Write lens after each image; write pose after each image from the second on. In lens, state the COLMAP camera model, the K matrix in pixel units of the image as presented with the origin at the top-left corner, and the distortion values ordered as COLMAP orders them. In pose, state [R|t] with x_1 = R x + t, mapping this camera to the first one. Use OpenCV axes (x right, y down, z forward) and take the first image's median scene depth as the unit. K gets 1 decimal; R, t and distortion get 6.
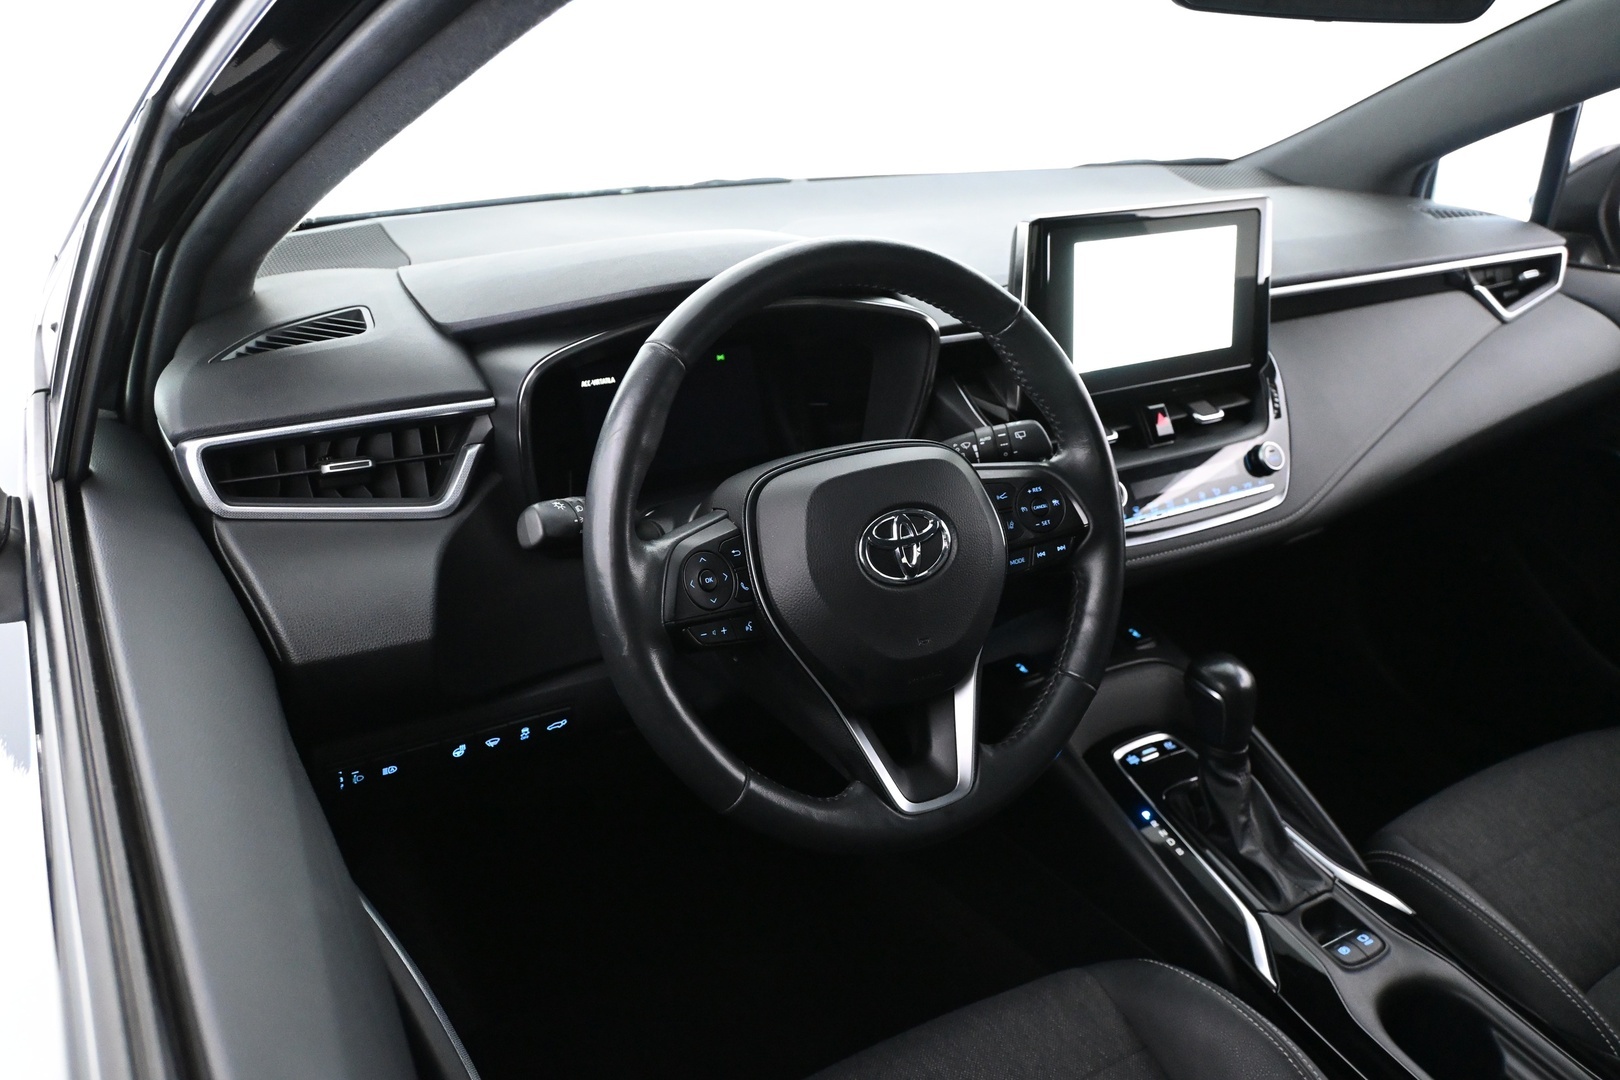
lens RADIAL K [[1326.8, 0, 810.0], [0, 1326.8, 540.0], [0, 0, 1]] dist [0.003352, -0.002437]
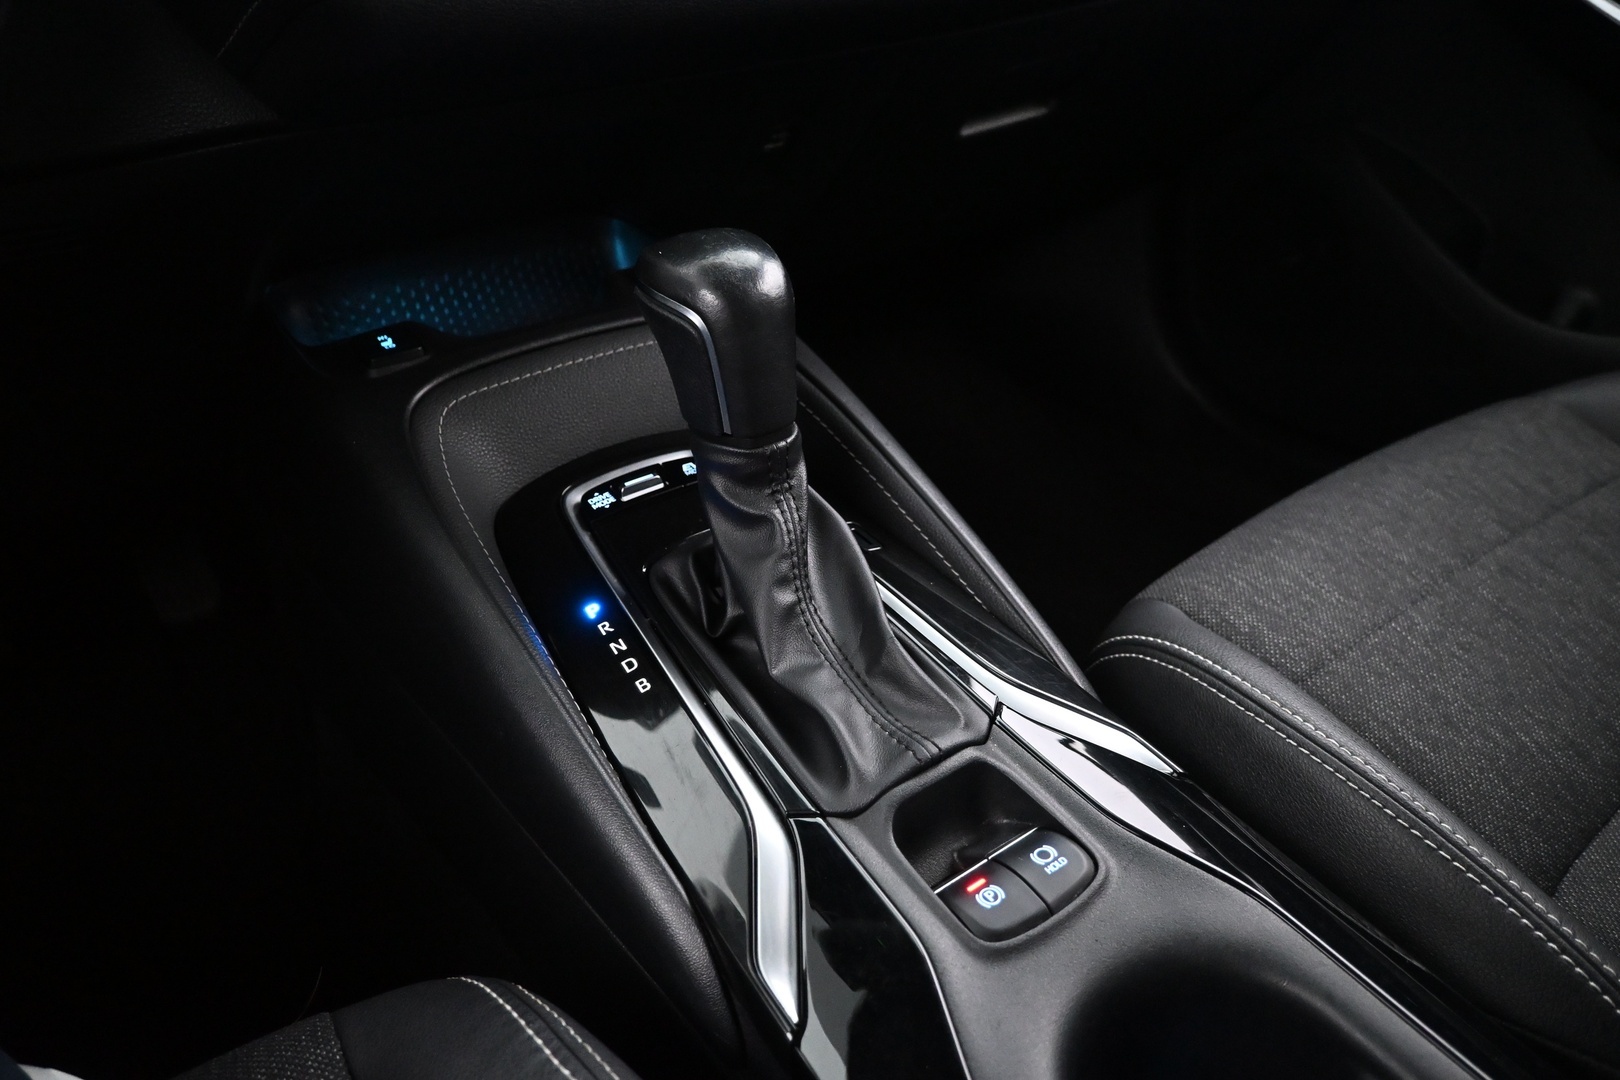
lens RADIAL K [[1099.8, 0, 810.0], [0, 1099.8, 540.0], [0, 0, 1]] dist [-0.005184, -0.000877]
pose [[0.994949, -0.098484, 0.019438, 0.334518], [0.095807, 0.989413, 0.109011, 0.155435], [-0.029968, -0.106598, 0.993851, 0.652586]]
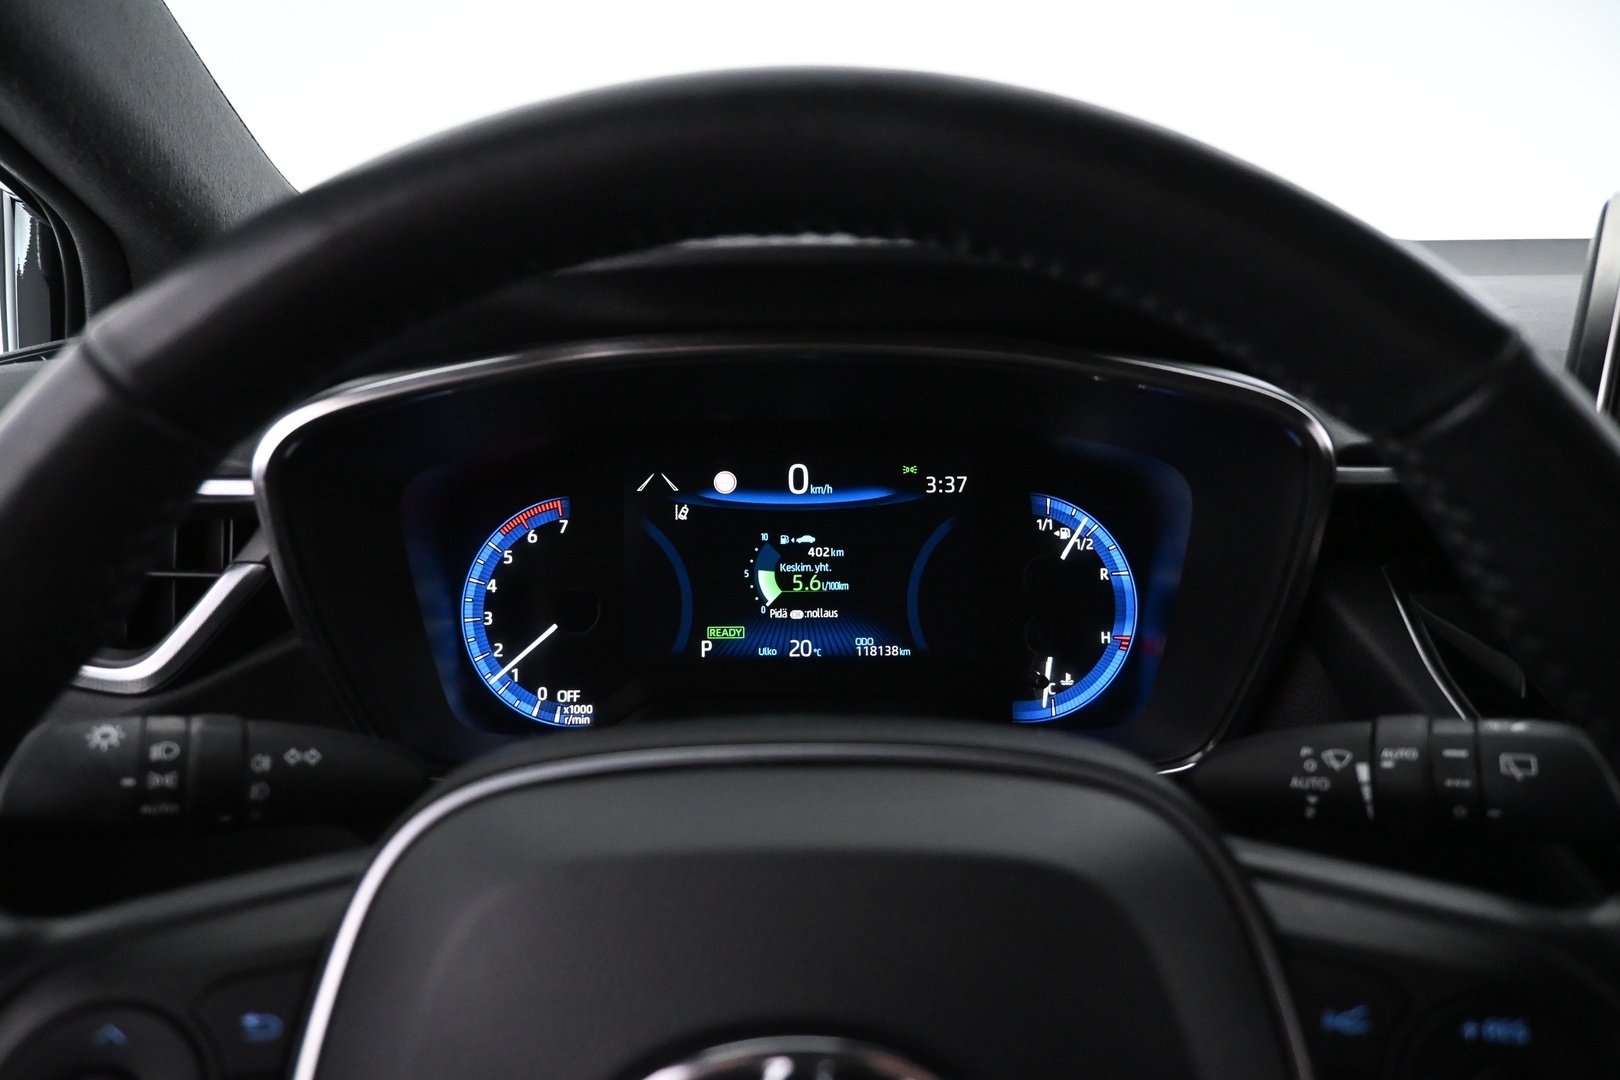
lens RADIAL K [[1099.8, 0, 810.0], [0, 1099.8, 540.0], [0, 0, 1]] dist [-0.005184, -0.000877]
pose [[0.857201, 0.131219, -0.497984, 0.121256], [-0.178864, 0.982655, -0.048956, -0.080215], [0.482923, 0.131037, 0.865803, 0.595102]]
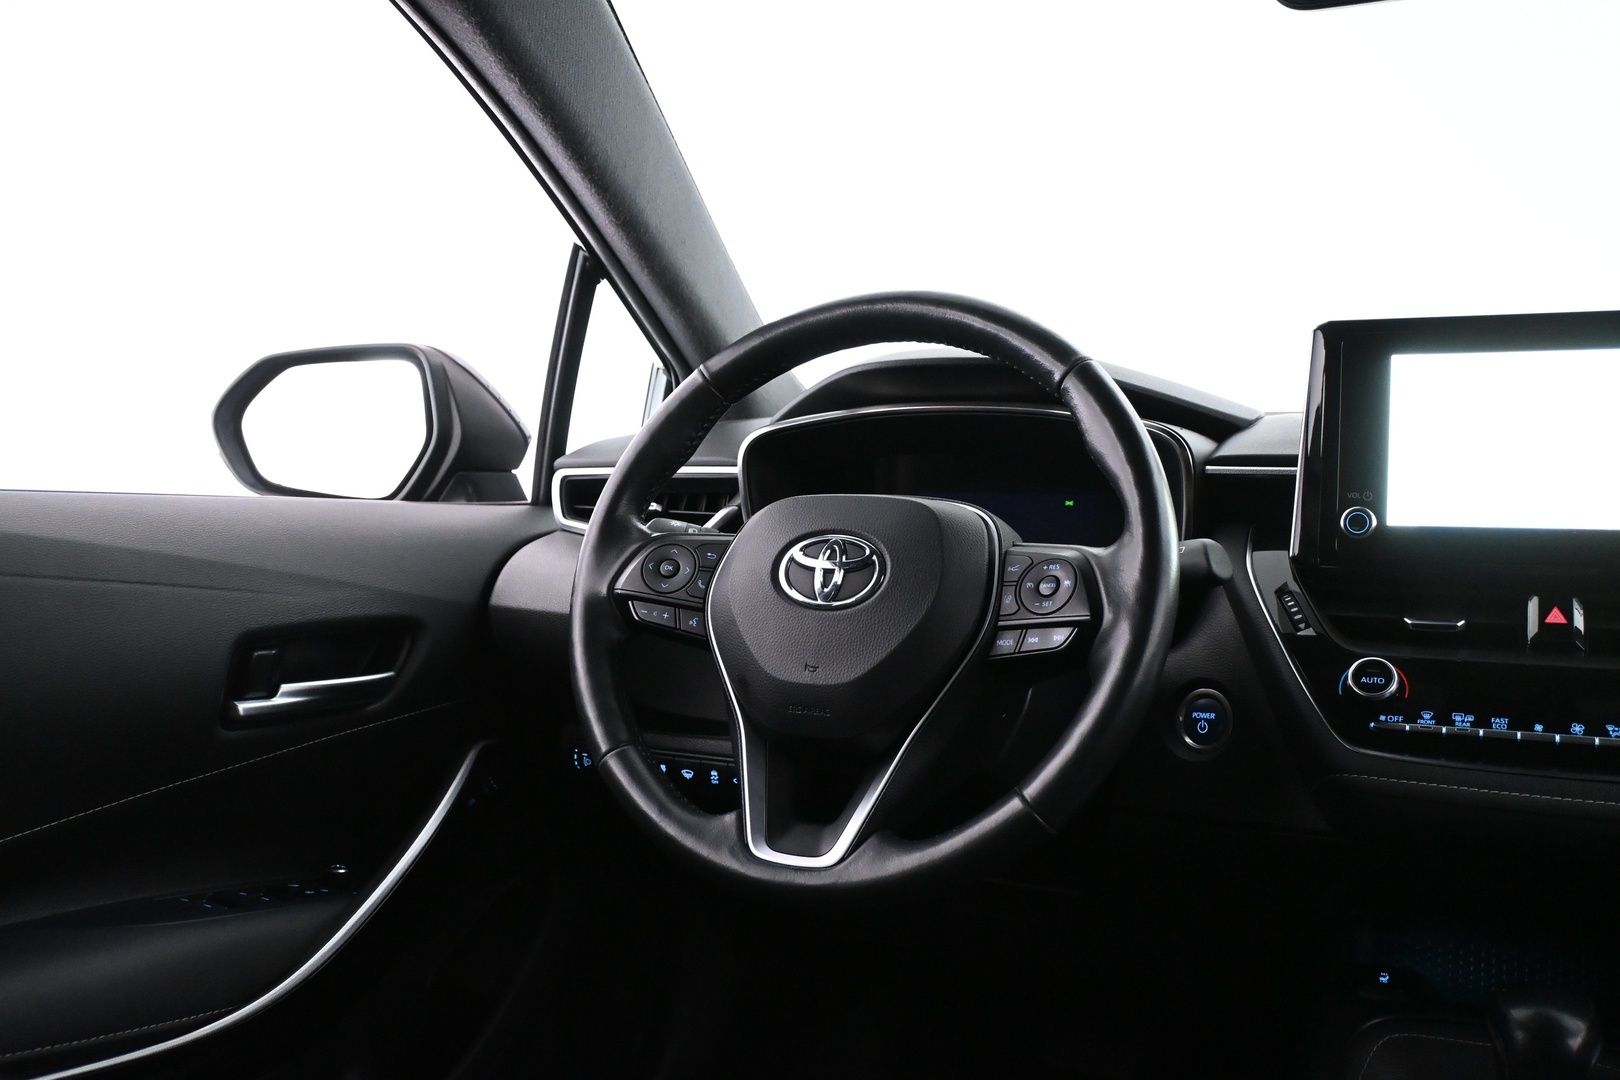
lens RADIAL K [[1411.2, 0, 810.0], [0, 1411.2, 540.0], [0, 0, 1]] dist [-0.004407, 0.007492]
pose [[0.546652, 0.028379, -0.836879, 0.675399], [-0.323302, 0.929082, -0.179676, 0.127109], [0.772430, 0.368785, 0.517059, 0.338917]]
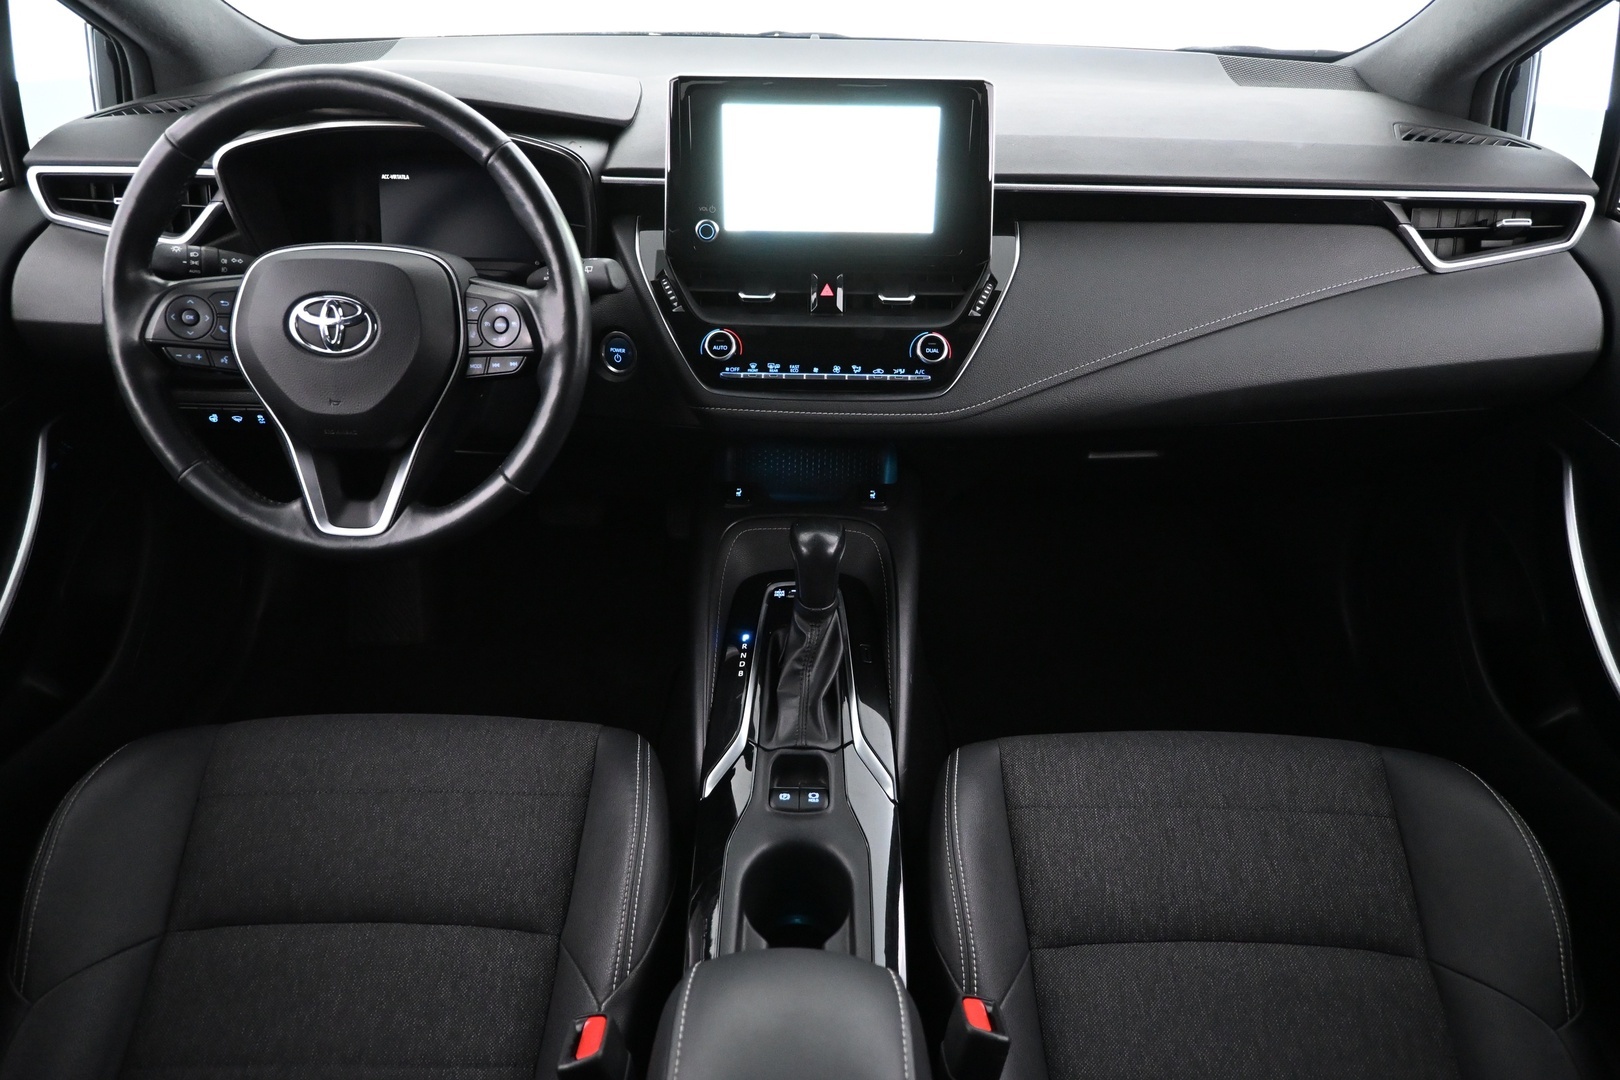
lens RADIAL K [[1122.9, 0, 810.0], [0, 1122.9, 540.0], [0, 0, 1]] dist [0.003335, 0.003414]
pose [[0.843282, 0.281529, -0.457838, 0.743914], [-0.208287, 0.956451, 0.204493, -0.083927], [0.495471, -0.077084, 0.865197, 0.210113]]
